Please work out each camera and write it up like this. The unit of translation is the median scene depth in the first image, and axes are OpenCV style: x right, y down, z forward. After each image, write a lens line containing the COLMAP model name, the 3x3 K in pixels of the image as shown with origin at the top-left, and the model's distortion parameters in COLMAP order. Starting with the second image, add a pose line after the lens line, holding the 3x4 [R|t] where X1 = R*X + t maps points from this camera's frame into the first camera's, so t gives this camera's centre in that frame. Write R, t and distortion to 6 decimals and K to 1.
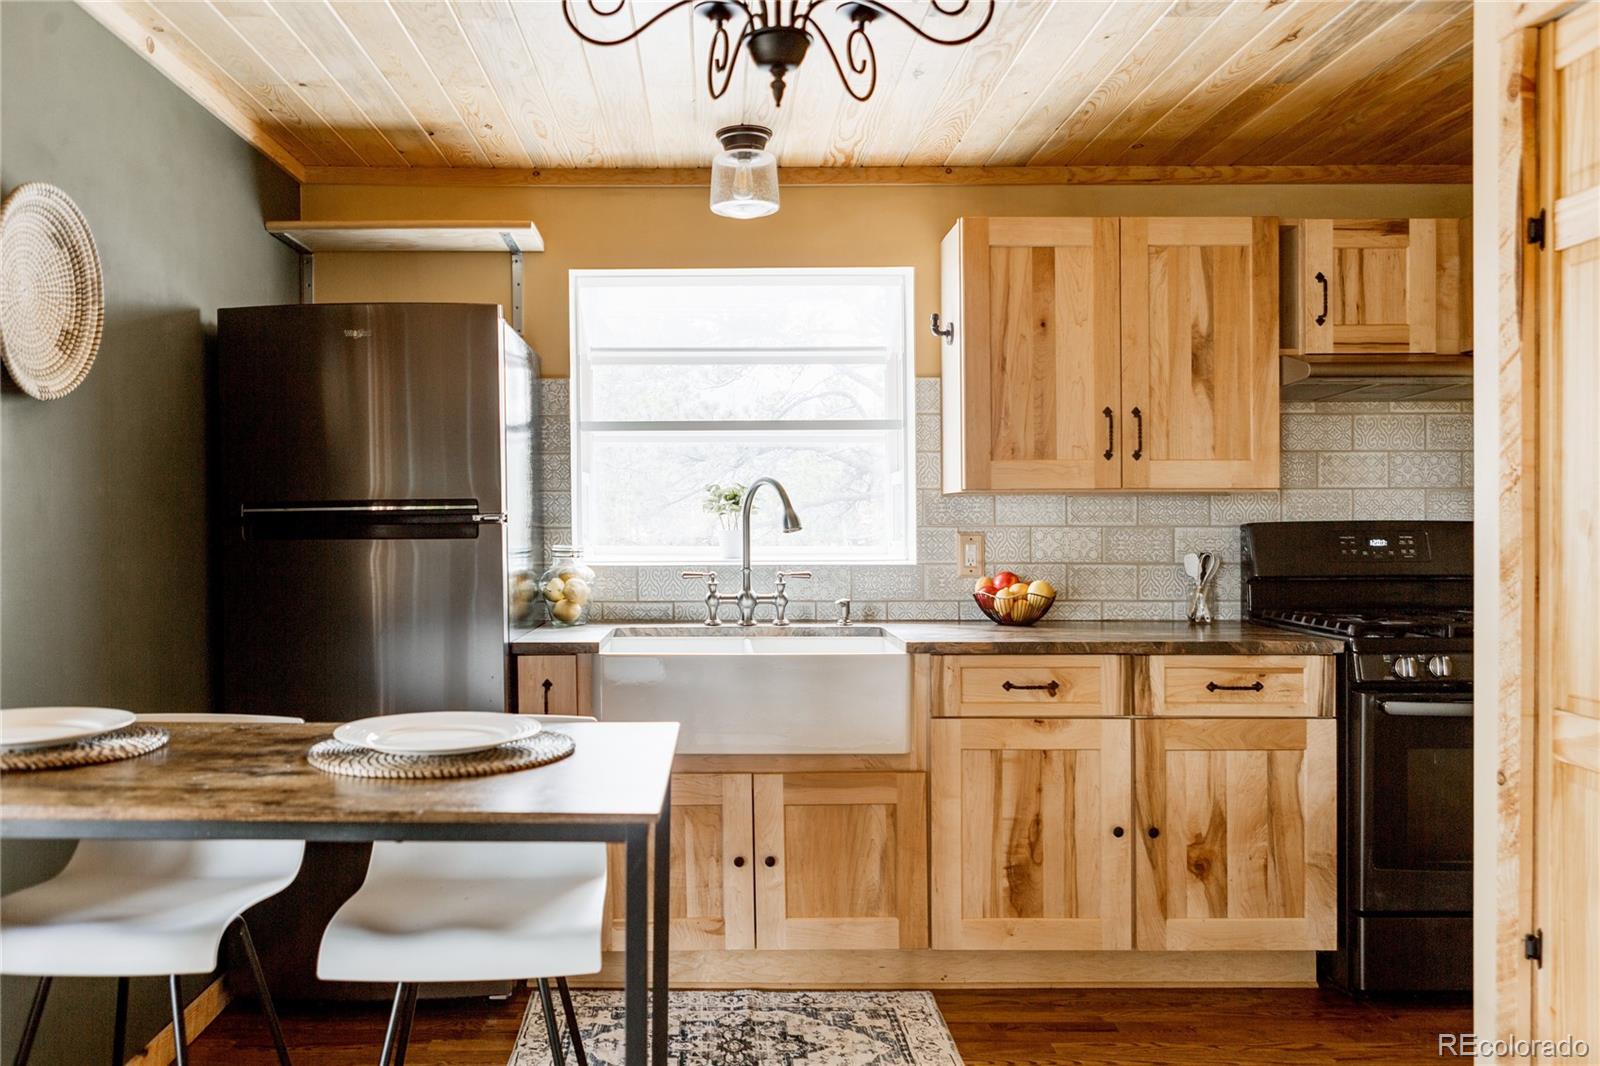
lens RADIAL K [[1241.0, 0, 800.0], [0, 1241.0, 533.0], [0, 0, 1]] dist [-0.002789, 0.001106]
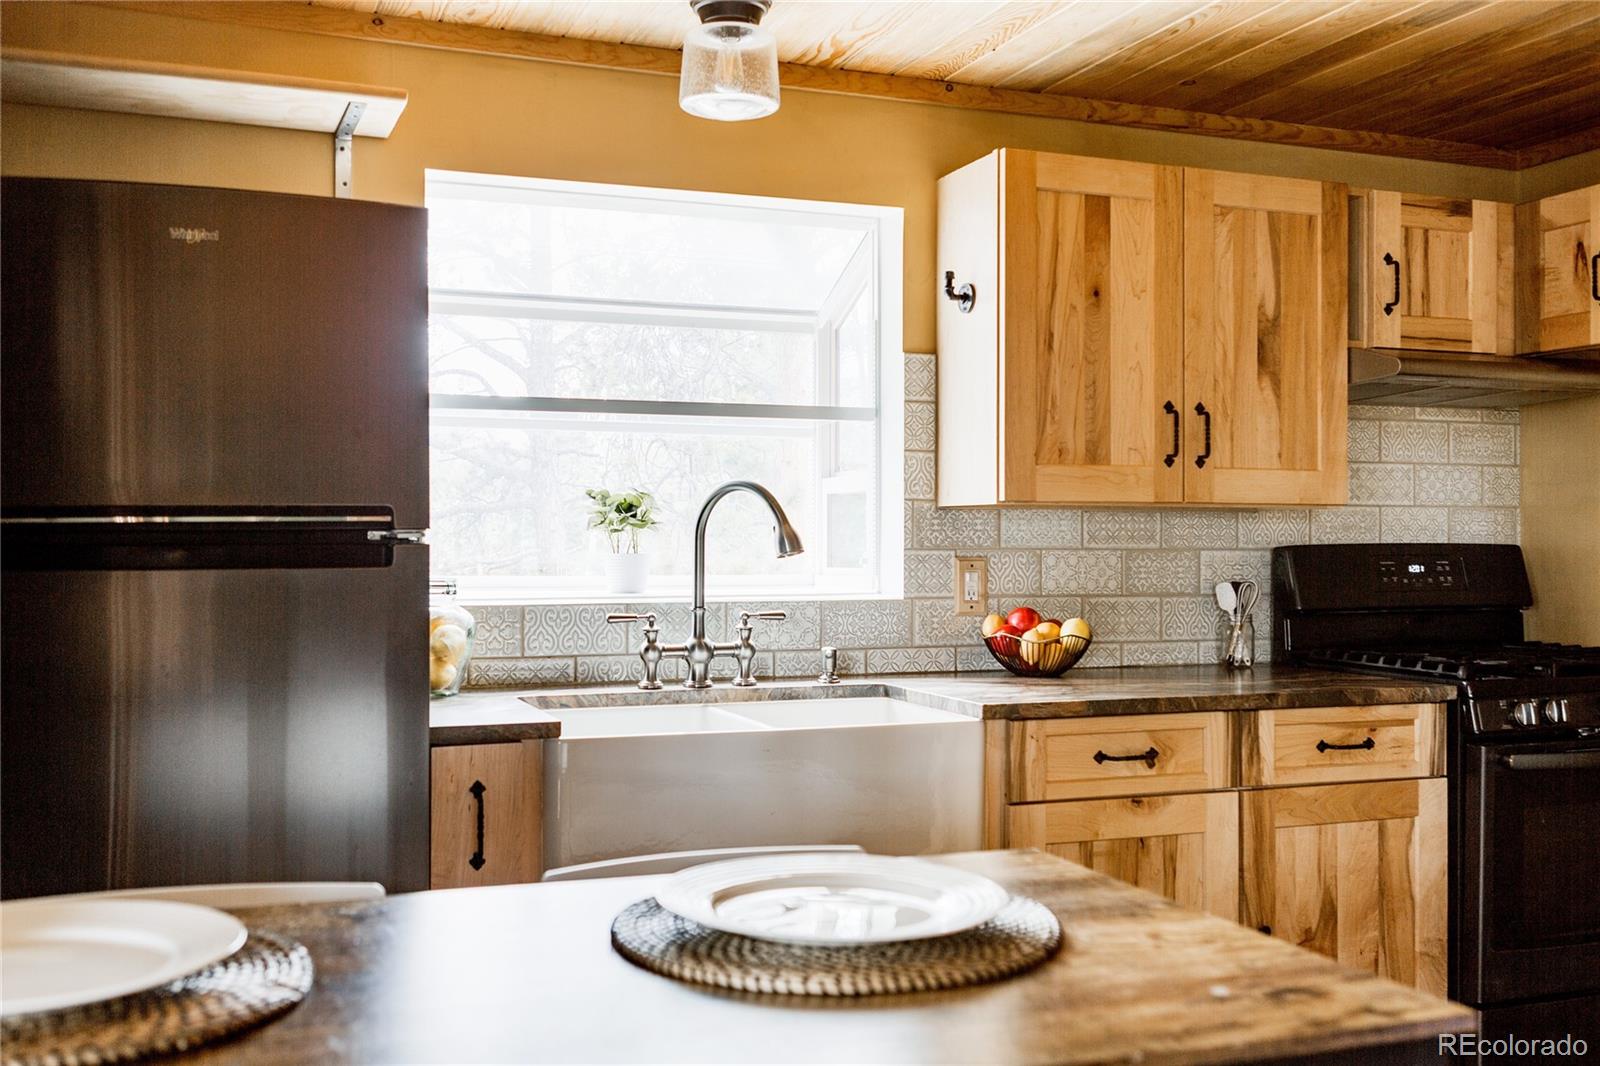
lens RADIAL K [[1481.2, 0, 799.6], [0, 1481.2, 516.4], [0, 0, 1]] dist [0.009364, -0.005723]
pose [[0.930801, 0.009262, 0.365409, -0.322082], [-0.000533, 0.999712, -0.023982, -0.003749], [-0.365526, 0.022128, 0.930538, 0.195766]]
